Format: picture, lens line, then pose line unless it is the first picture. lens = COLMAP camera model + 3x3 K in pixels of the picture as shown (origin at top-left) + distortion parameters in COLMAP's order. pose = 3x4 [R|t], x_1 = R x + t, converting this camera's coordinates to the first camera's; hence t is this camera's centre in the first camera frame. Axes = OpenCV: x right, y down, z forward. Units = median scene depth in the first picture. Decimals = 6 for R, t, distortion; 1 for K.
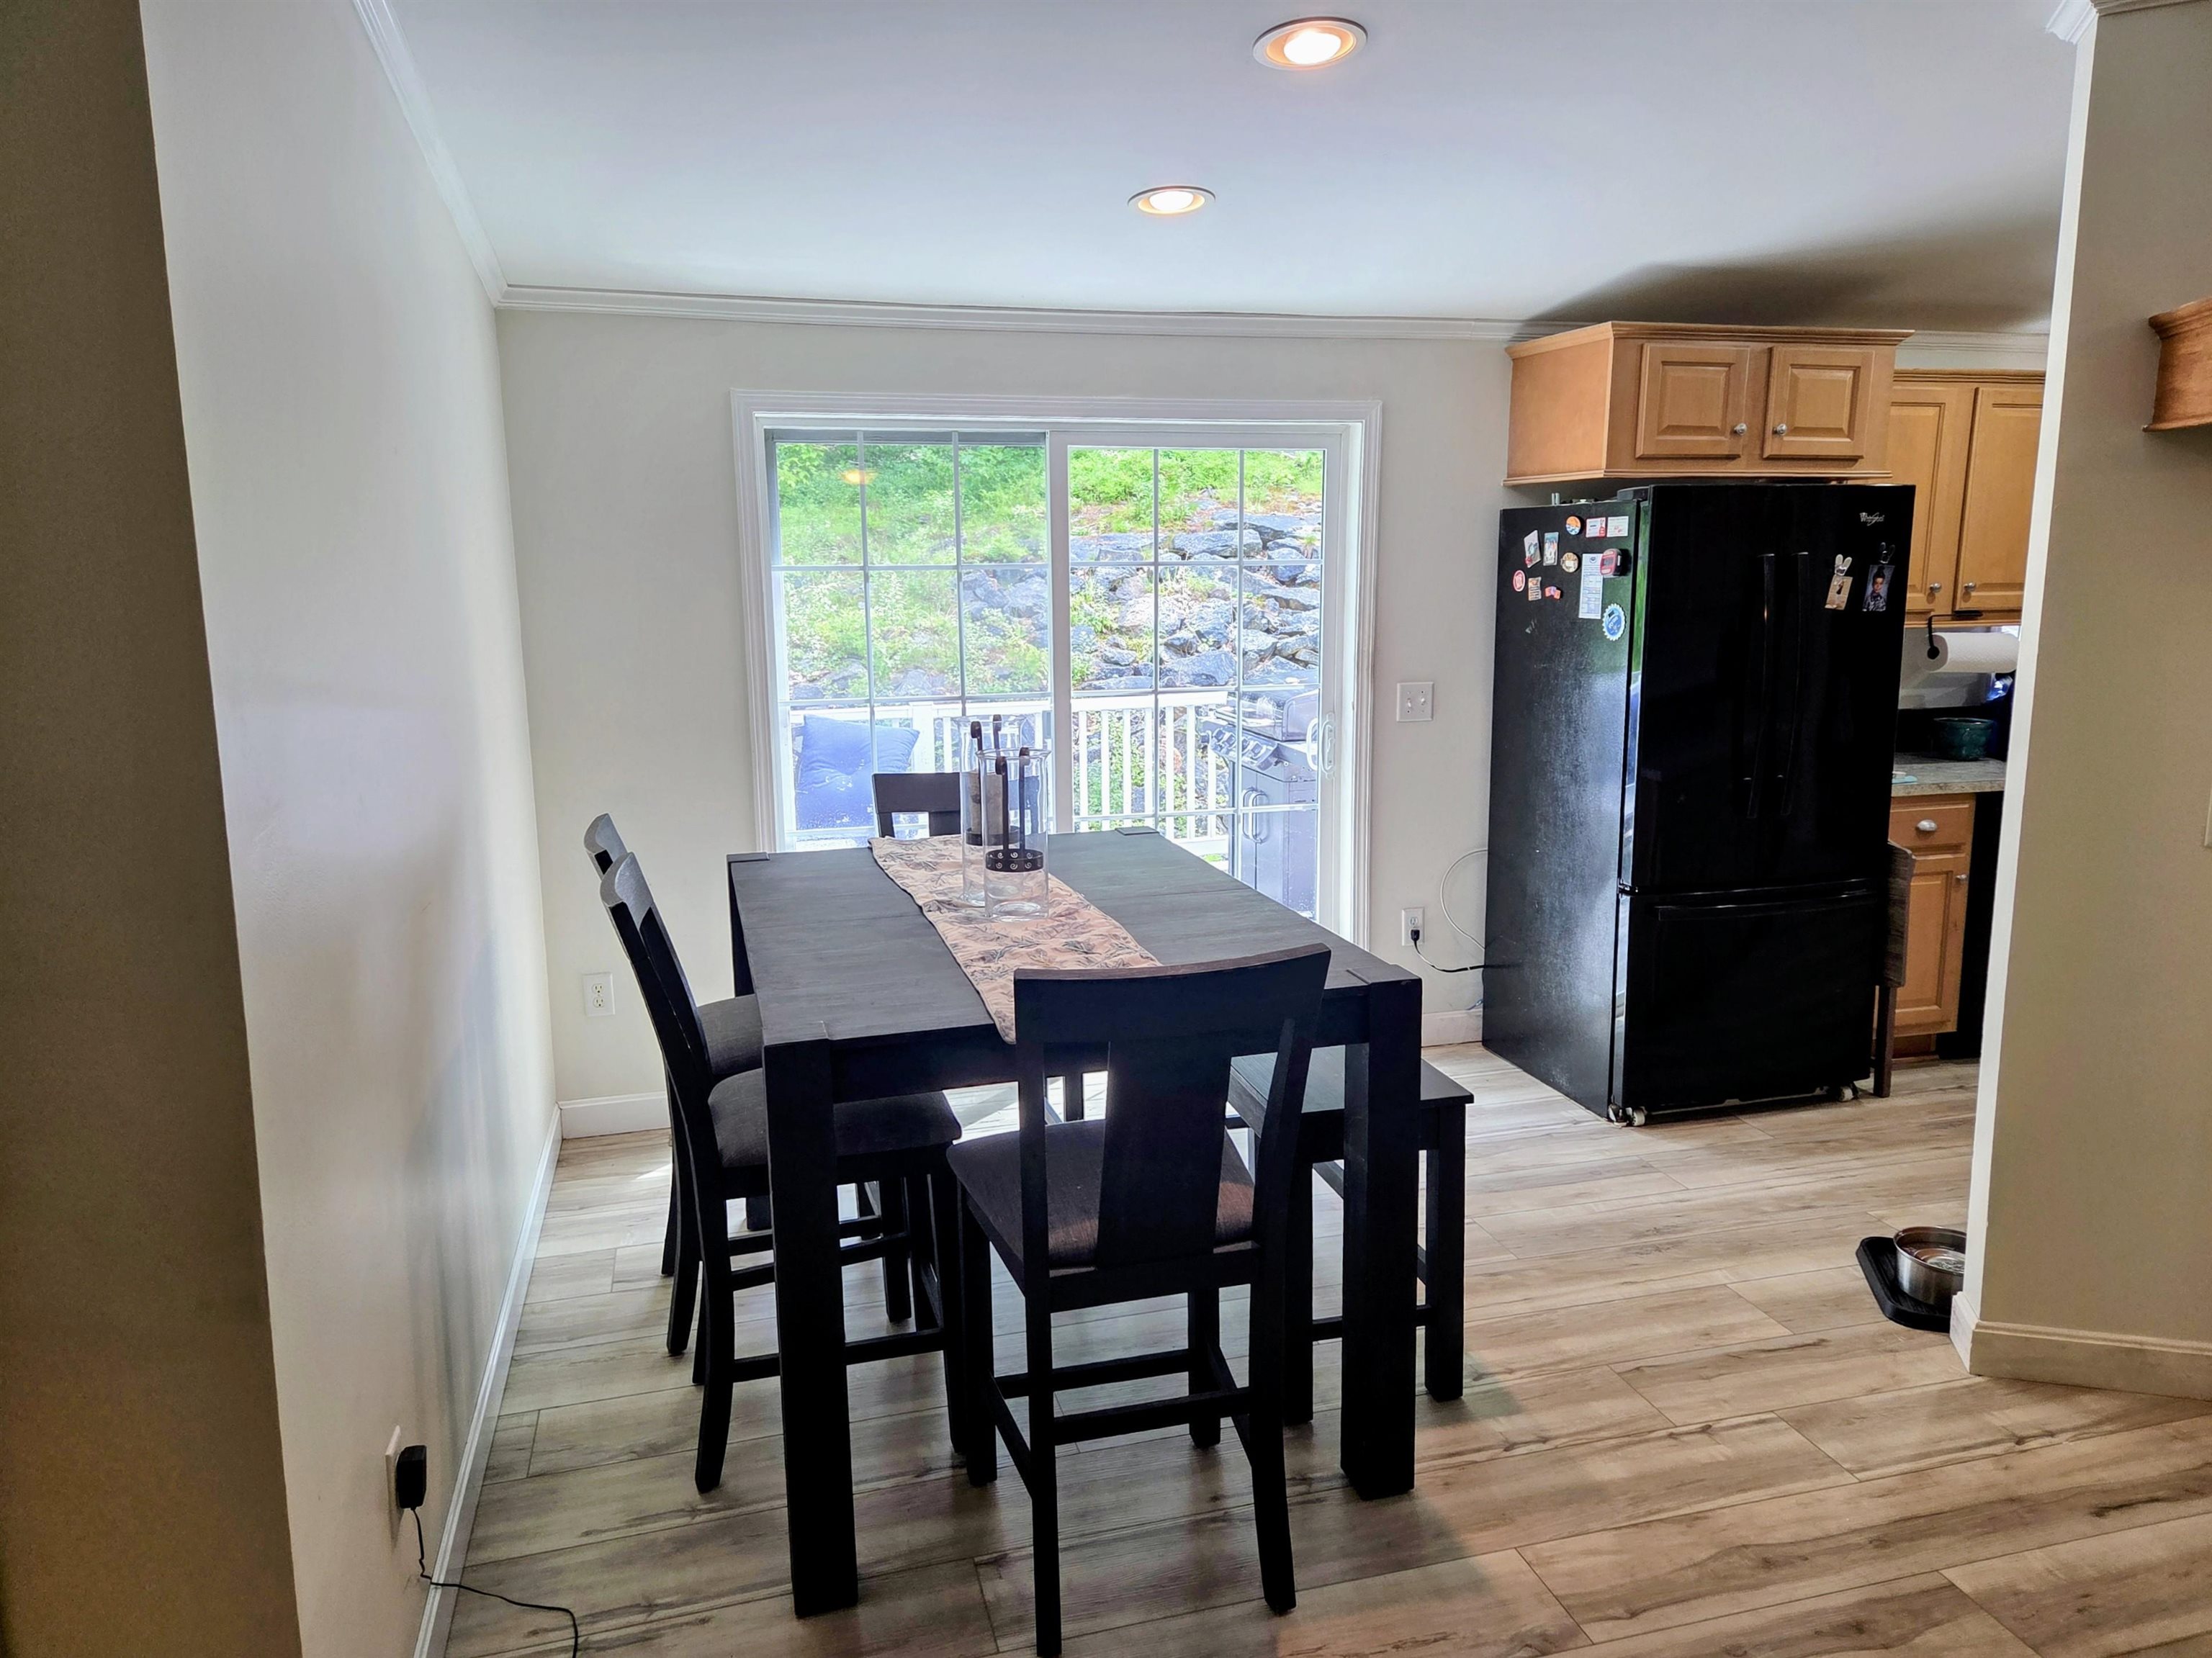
lens RADIAL K [[1502.1, 0, 1104.7], [0, 1502.1, 814.8], [0, 0, 1]] dist [0.044366, -0.004412]
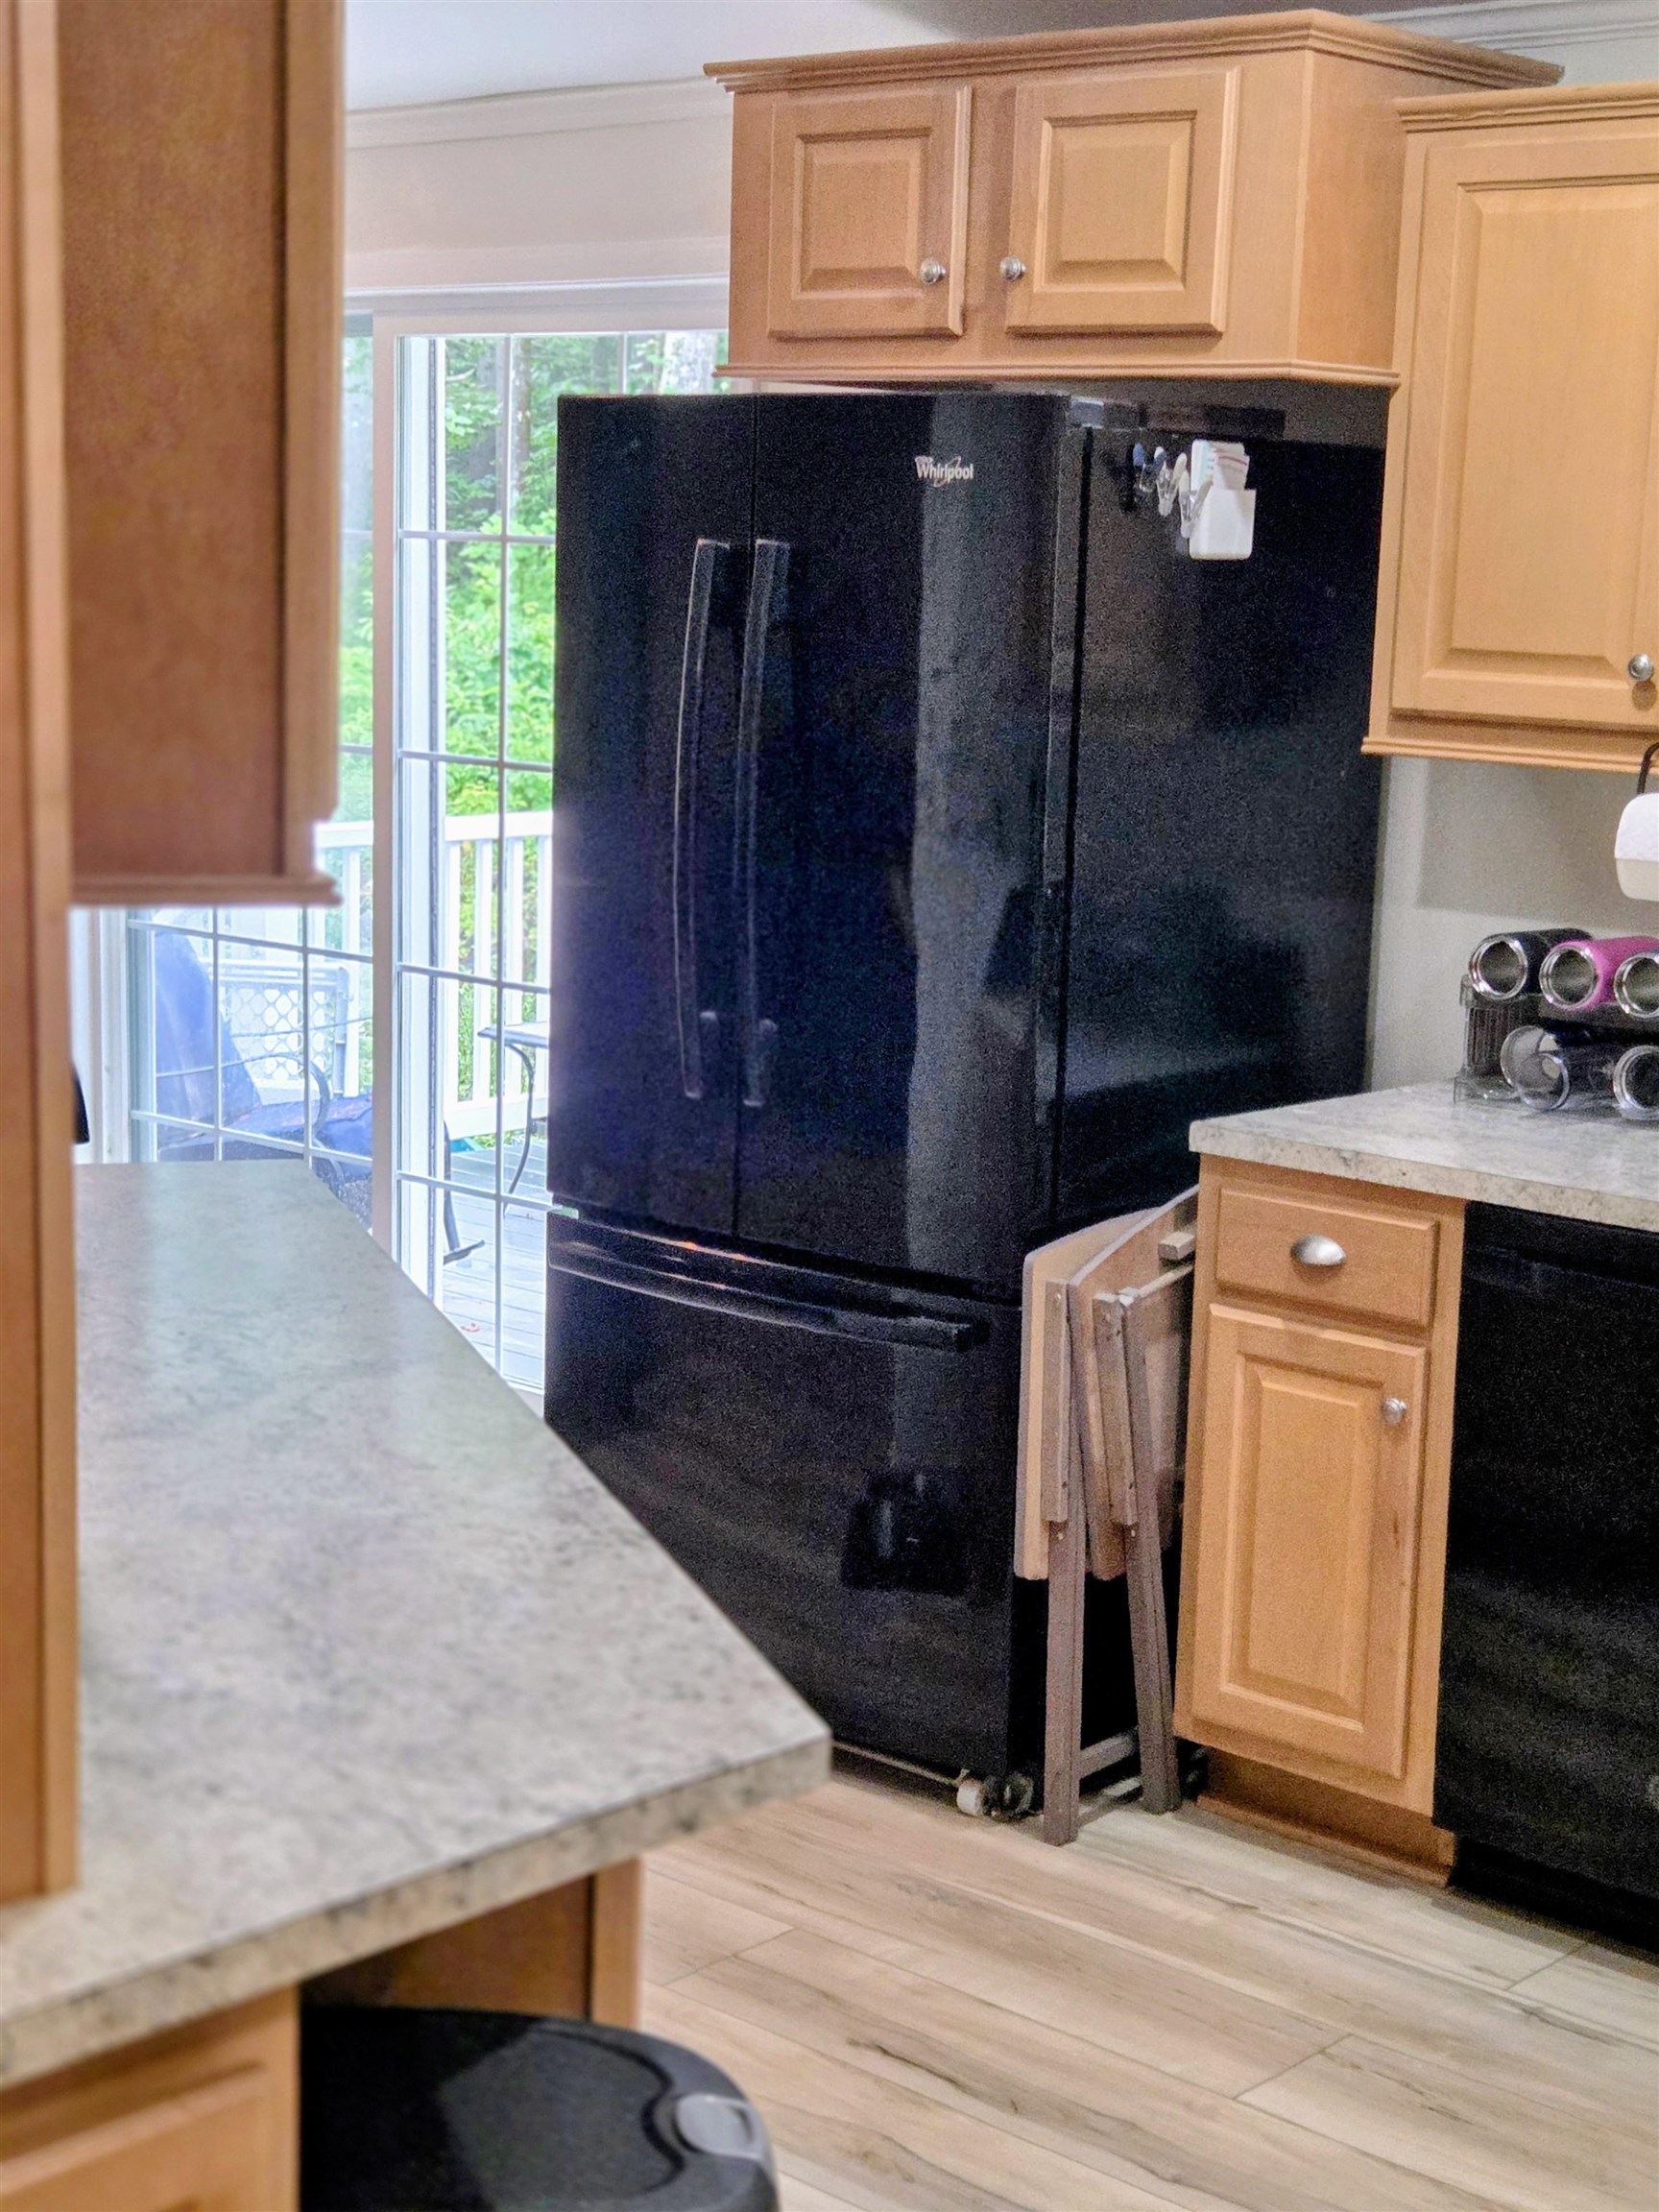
lens RADIAL K [[3386.5, 0, 829.9], [0, 3386.5, 1113.1], [0, 0, 1]] dist [0.116249, 0.000000]
pose [[0.552058, 0.168205, -0.816664, 1.261340], [-0.177159, 0.980740, 0.082241, -0.083346], [0.814768, 0.099278, 0.571224, 0.406310]]
